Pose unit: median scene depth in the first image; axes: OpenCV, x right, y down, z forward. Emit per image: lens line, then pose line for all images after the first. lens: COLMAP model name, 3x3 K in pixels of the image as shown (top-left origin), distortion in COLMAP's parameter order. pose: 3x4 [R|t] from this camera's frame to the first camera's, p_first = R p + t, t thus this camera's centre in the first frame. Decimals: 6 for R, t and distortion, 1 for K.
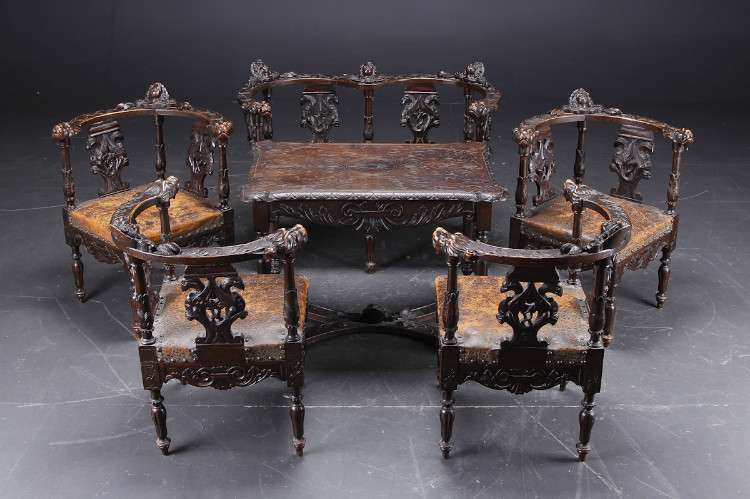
lens RADIAL K [[845.9, 0, 375.0], [0, 845.9, 249.5], [0, 0, 1]] dist [-0.275736, -0.000758]
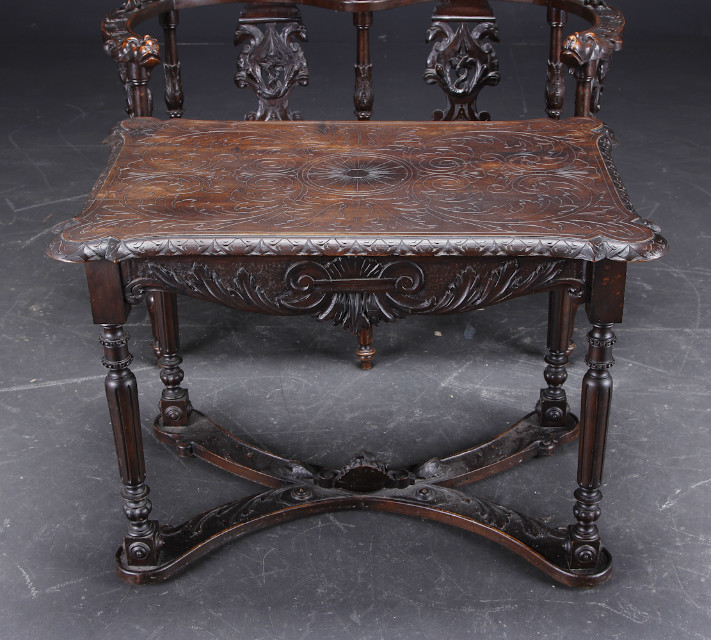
lens RADIAL K [[1167.3, 0, 340.8], [0, 1167.3, 320.9], [0, 0, 1]] dist [-0.162380, 0.164447]
pose [[0.998831, 0.002334, -0.048279, 0.017109], [0.000468, 0.998320, 0.057945, -0.052234], [0.048333, -0.057900, 0.997152, 0.343661]]
